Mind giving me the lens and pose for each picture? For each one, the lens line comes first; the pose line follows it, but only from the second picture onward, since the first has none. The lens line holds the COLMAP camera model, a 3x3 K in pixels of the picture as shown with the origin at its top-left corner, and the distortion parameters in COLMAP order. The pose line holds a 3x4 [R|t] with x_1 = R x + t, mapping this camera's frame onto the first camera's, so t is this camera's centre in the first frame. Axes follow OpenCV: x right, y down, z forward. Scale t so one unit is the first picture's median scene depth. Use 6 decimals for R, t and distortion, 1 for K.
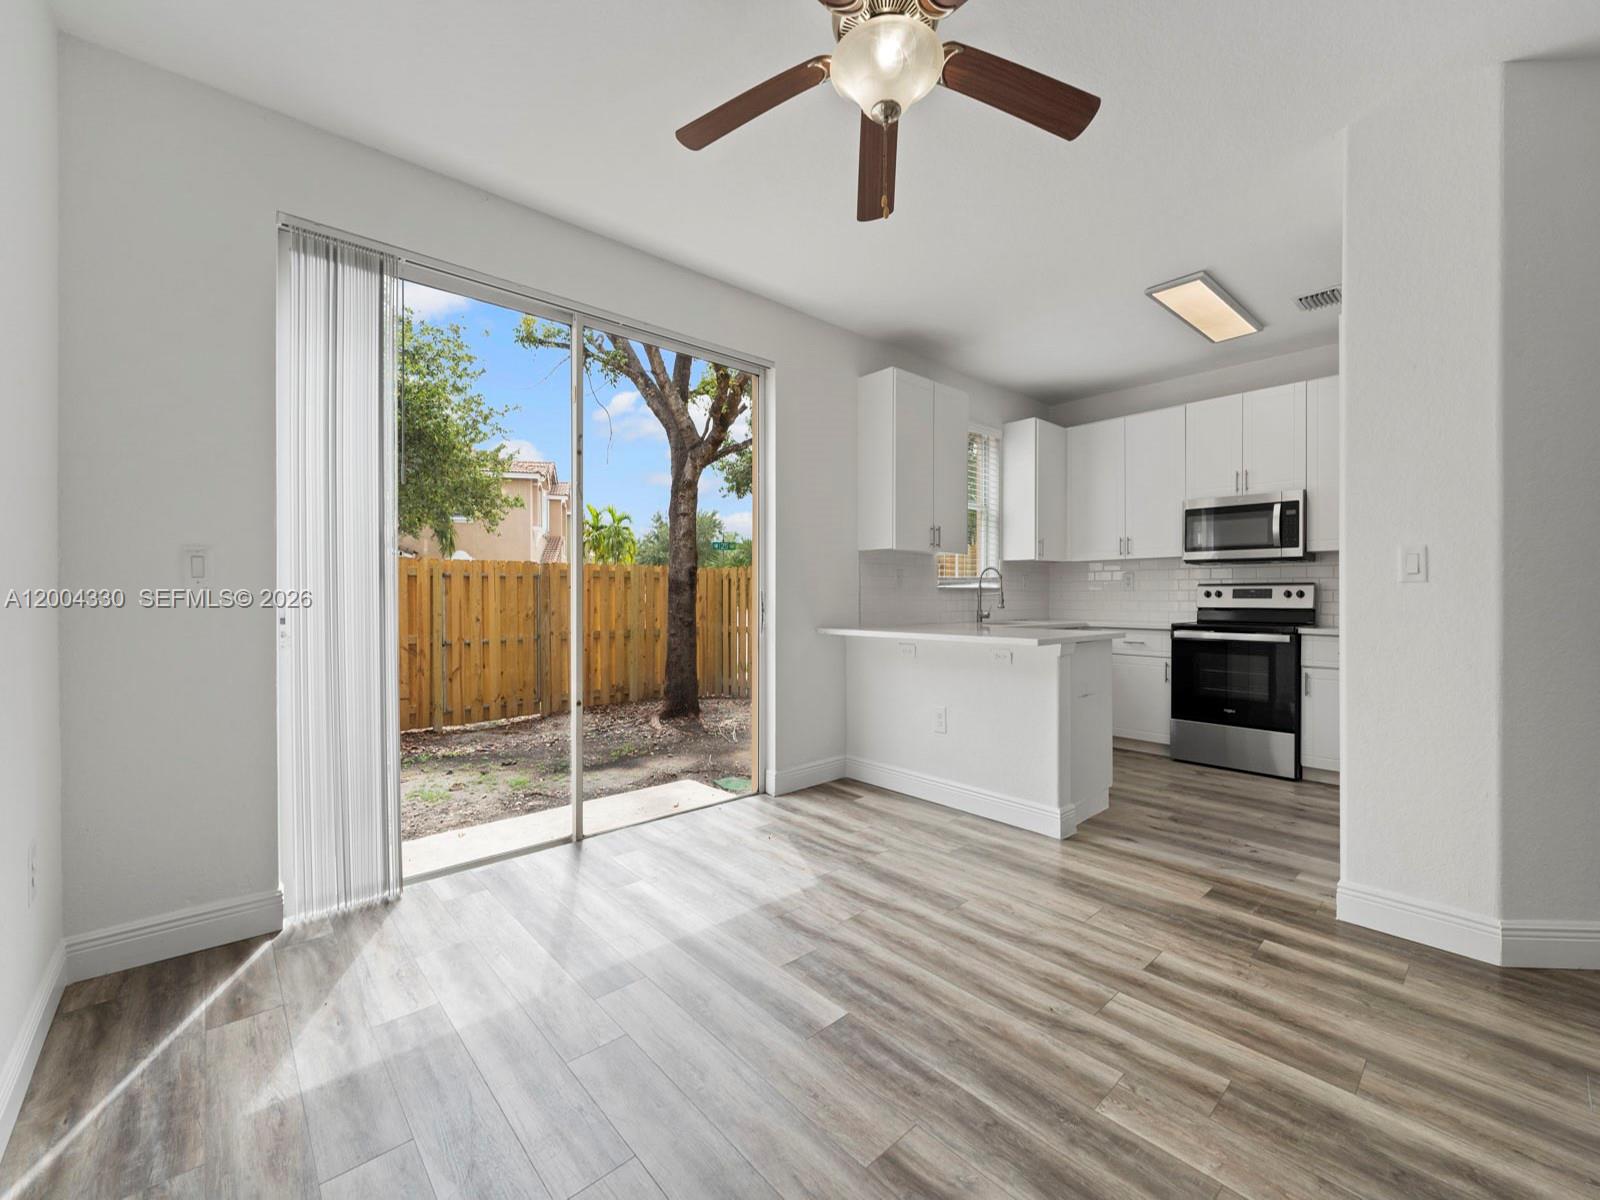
lens RADIAL K [[653.5, 0, 795.6], [0, 653.5, 594.9], [0, 0, 1]] dist [-0.000128, -0.000233]
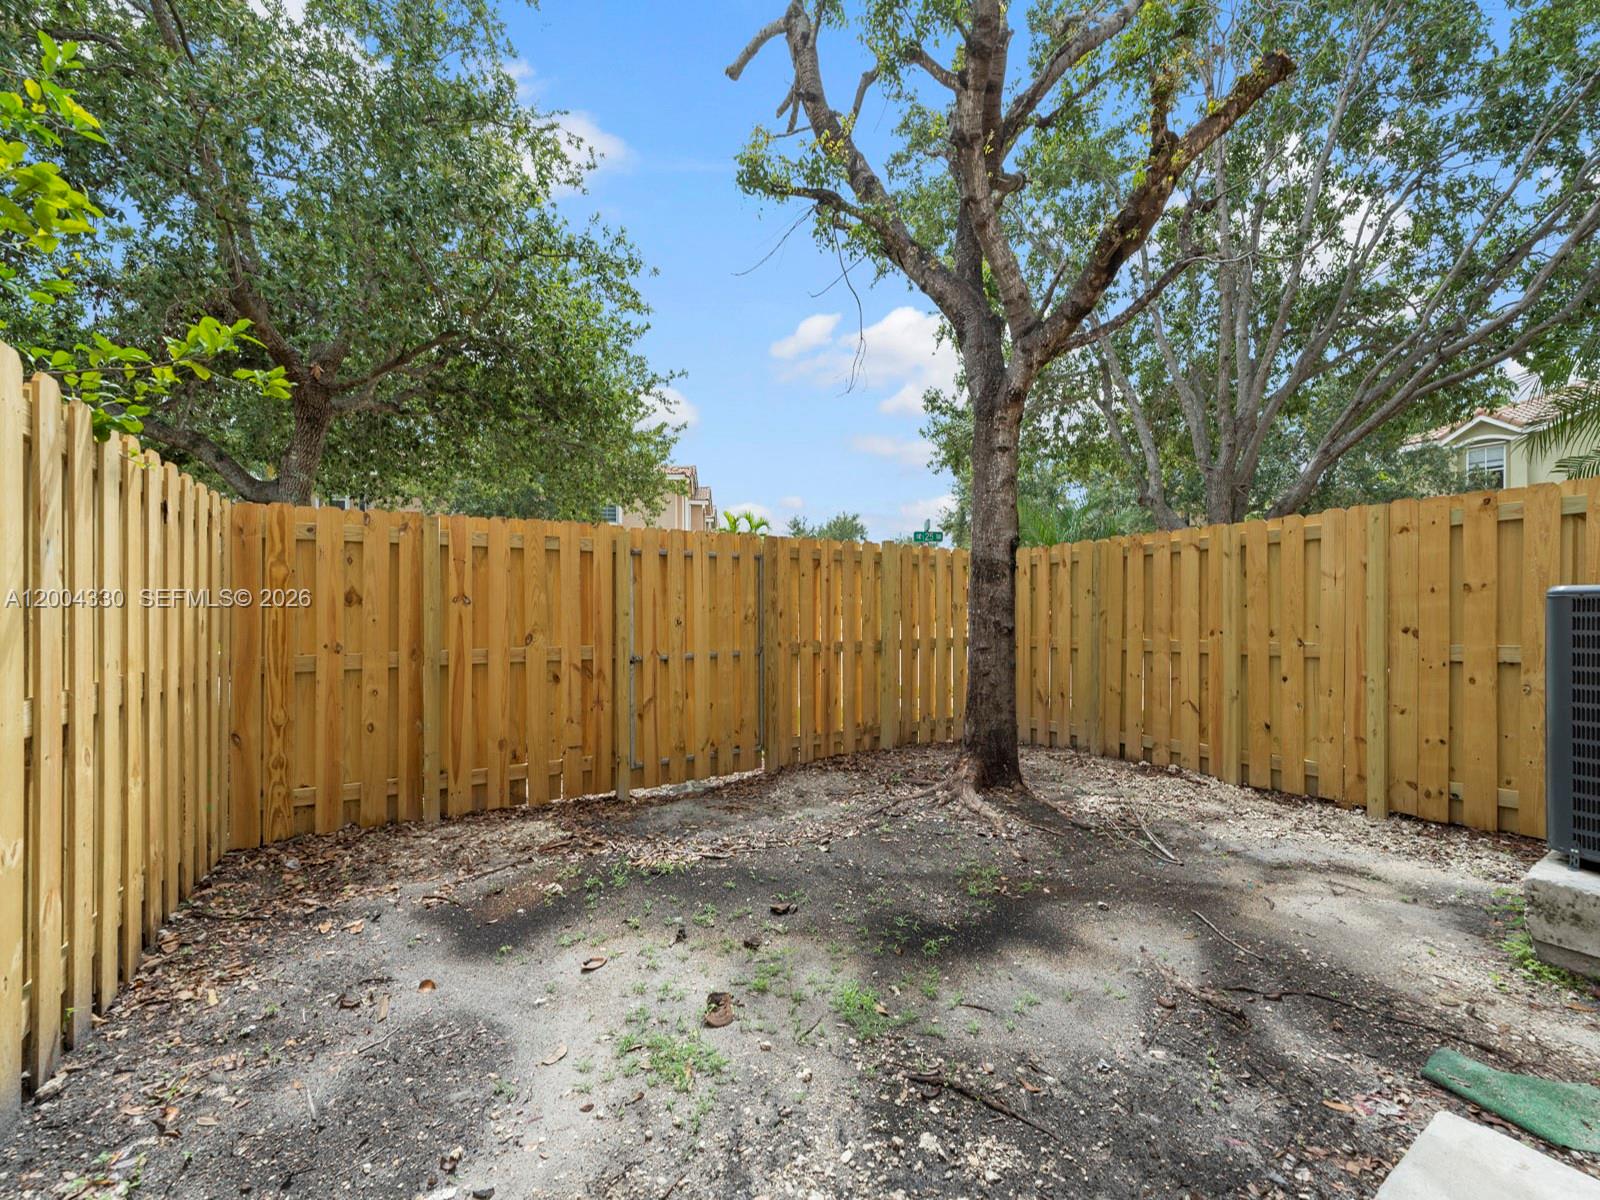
lens RADIAL K [[653.5, 0, 804.1], [0, 653.5, 605.4], [0, 0, 1]] dist [-0.000128, -0.000233]
pose [[0.986034, 0.000354, -0.166541, -0.498101], [-0.000609, 0.999999, -0.001483, 0.042508], [0.166540, 0.001564, 0.986033, 0.748283]]
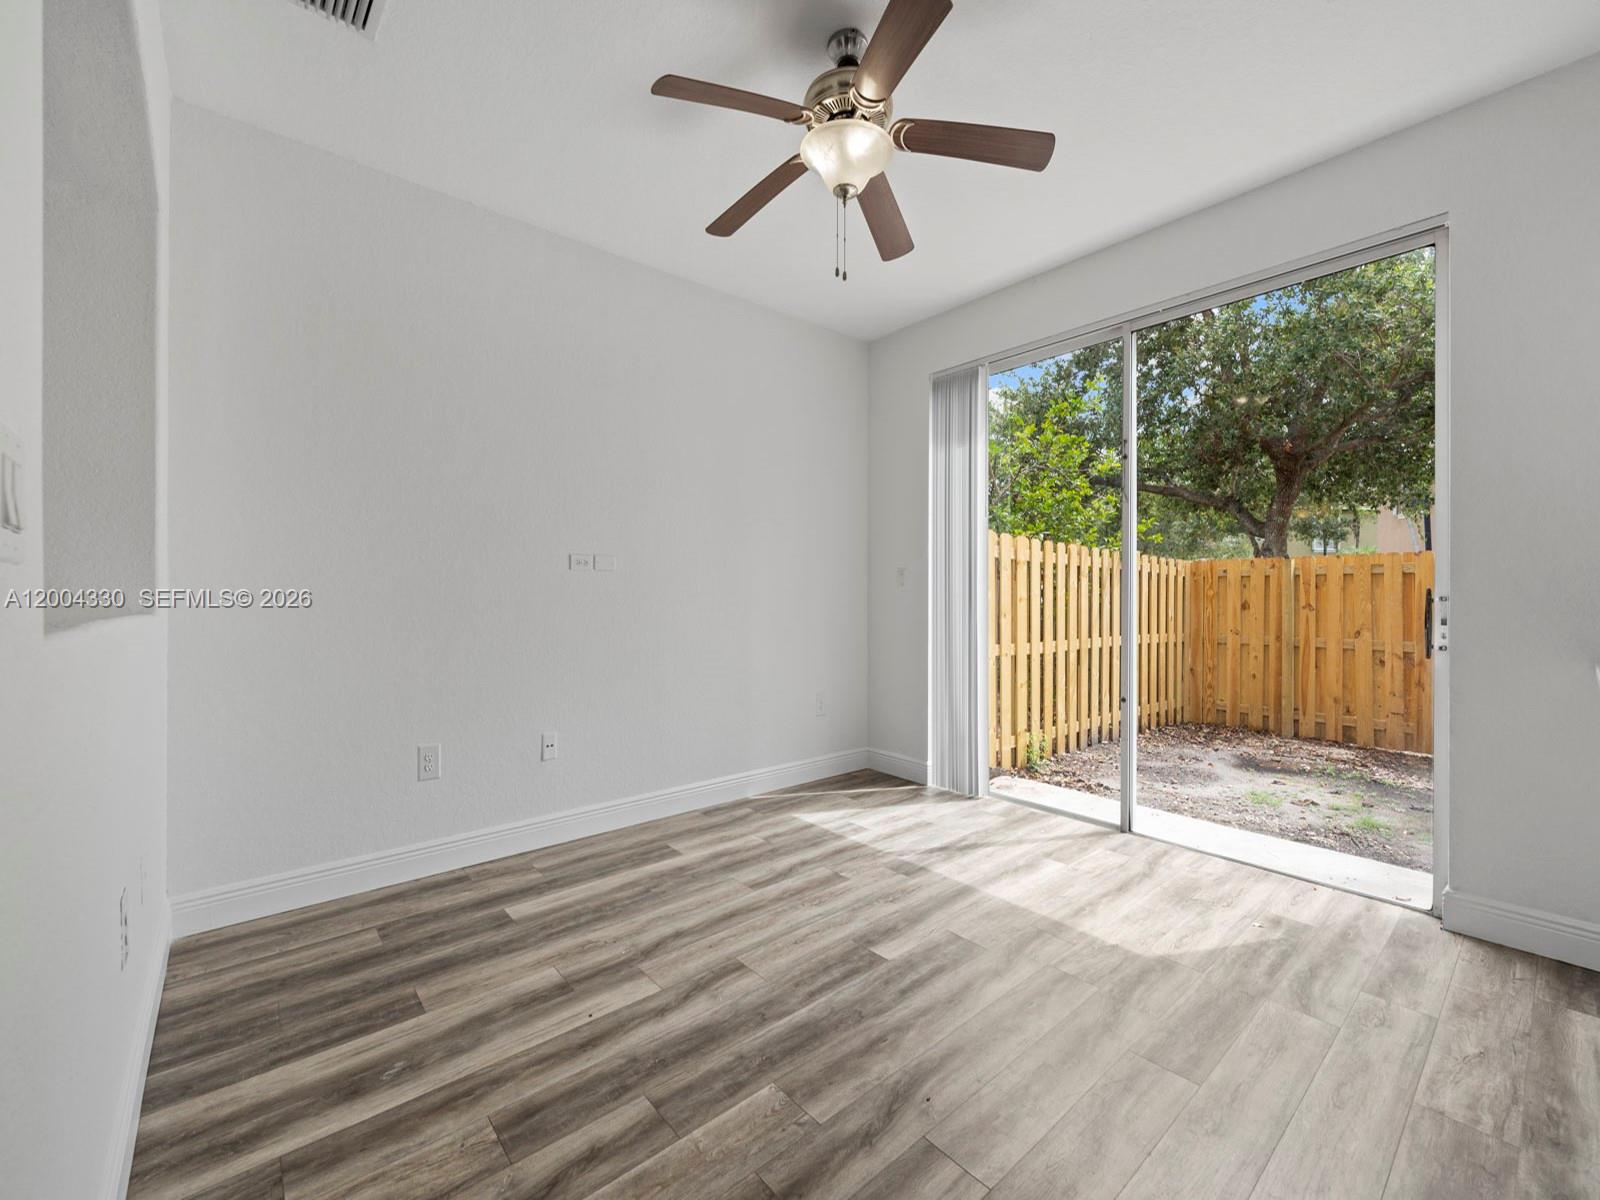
lens RADIAL K [[653.5, 0, 793.7], [0, 653.5, 600.1], [0, 0, 1]] dist [-0.000128, -0.000233]
pose [[-0.017190, 0.011316, -0.999788, 0.520919], [-0.004007, 0.999927, 0.011387, -0.000856], [0.999844, 0.004202, -0.017143, 0.363427]]
